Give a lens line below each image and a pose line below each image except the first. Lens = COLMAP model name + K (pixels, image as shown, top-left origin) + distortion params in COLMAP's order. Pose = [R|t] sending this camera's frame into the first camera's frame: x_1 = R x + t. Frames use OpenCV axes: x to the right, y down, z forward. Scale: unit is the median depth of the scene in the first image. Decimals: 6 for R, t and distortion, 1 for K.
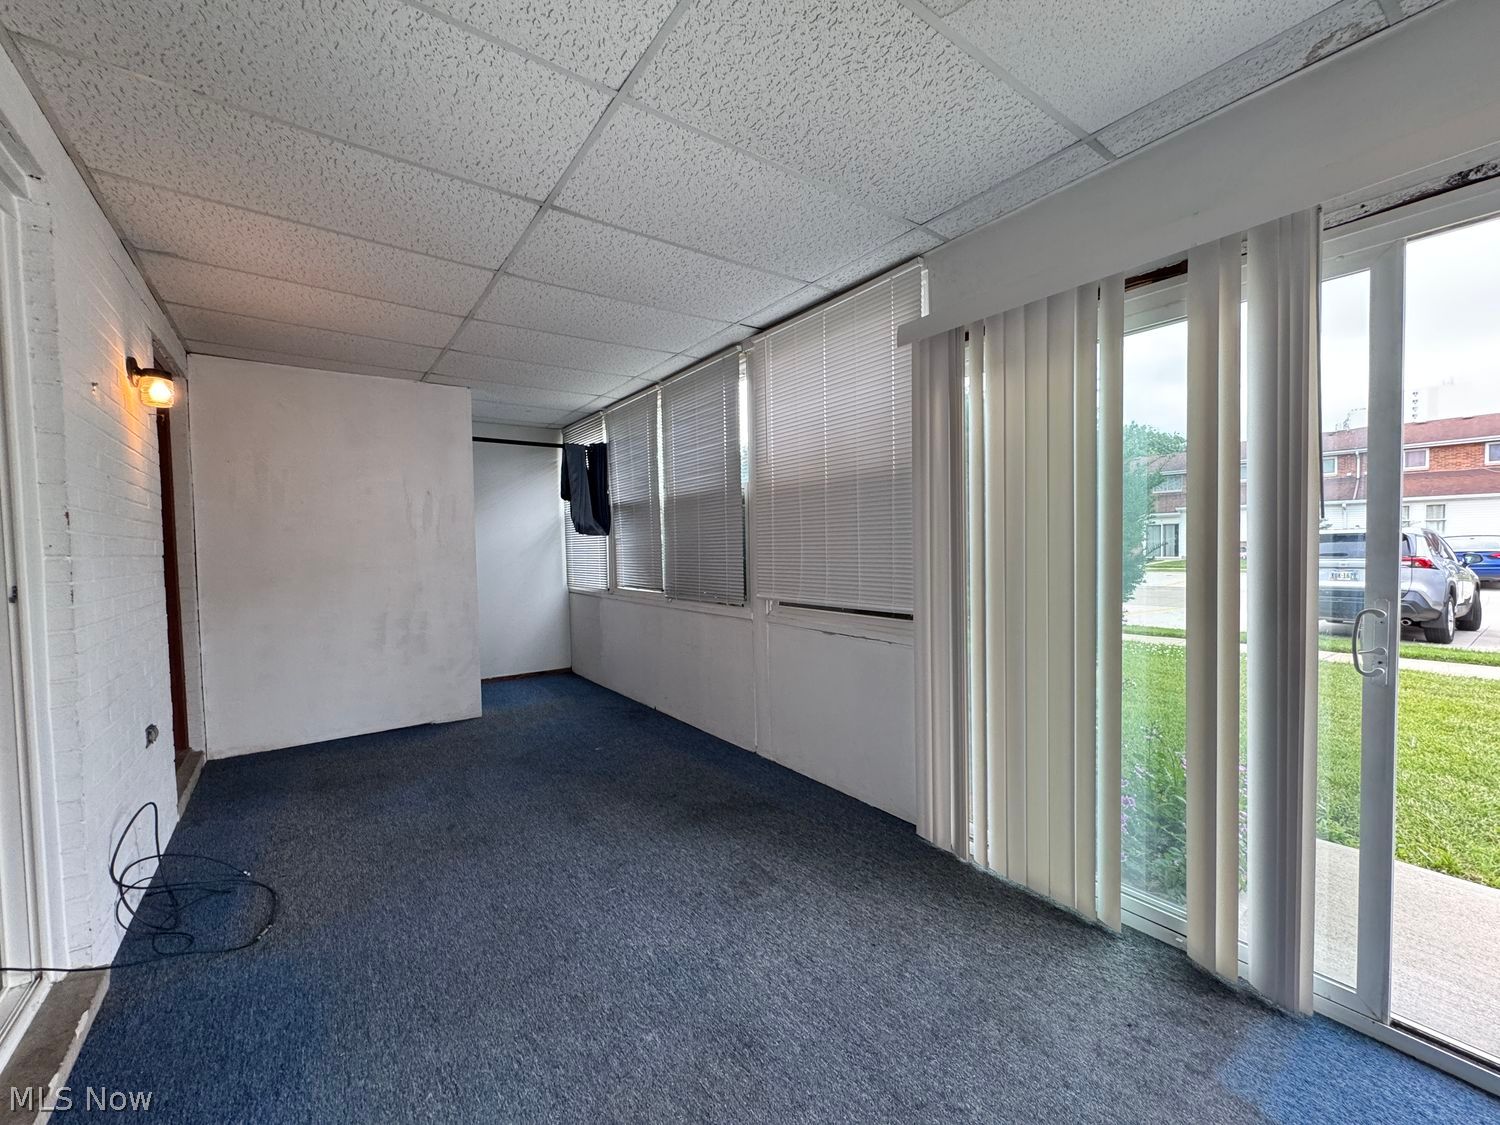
lens RADIAL K [[602.9, 0, 749.0], [0, 602.9, 564.6], [0, 0, 1]] dist [-0.006306, -0.000126]
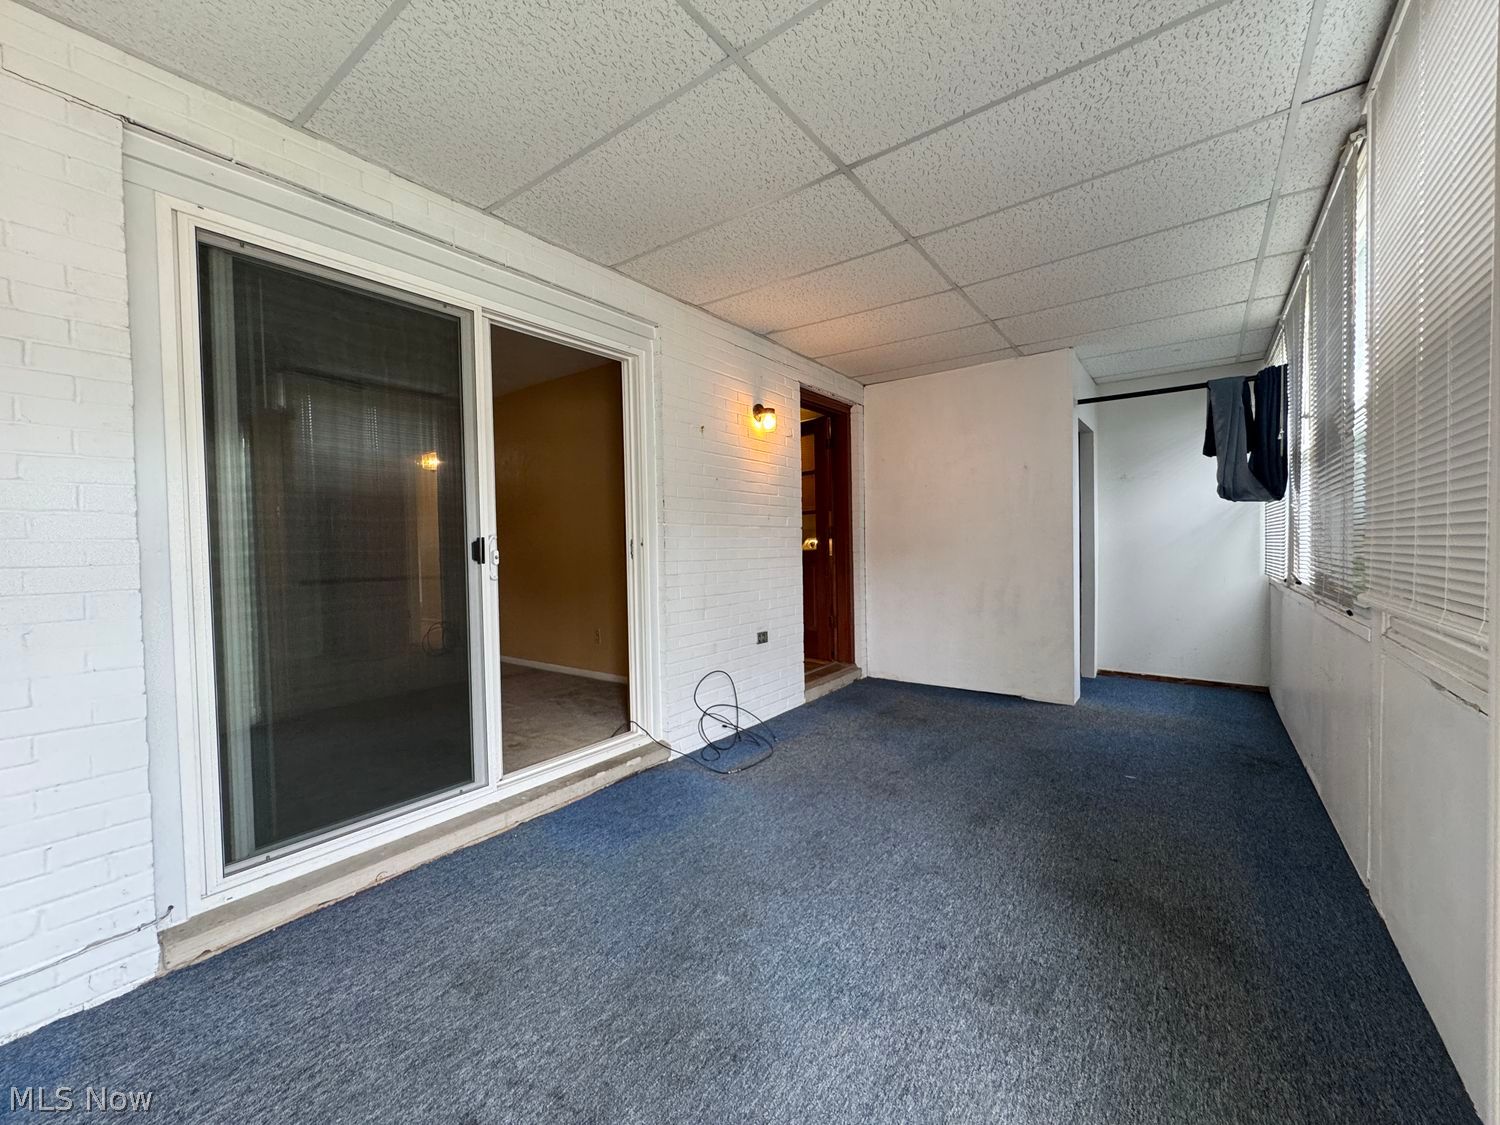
lens RADIAL K [[602.9, 0, 747.5], [0, 602.9, 564.1], [0, 0, 1]] dist [-0.006306, -0.000126]
pose [[0.286661, 0.044514, -0.956997, 0.376372], [-0.024158, 0.998938, 0.039229, 0.017125], [0.957727, 0.011874, 0.287432, 0.346900]]
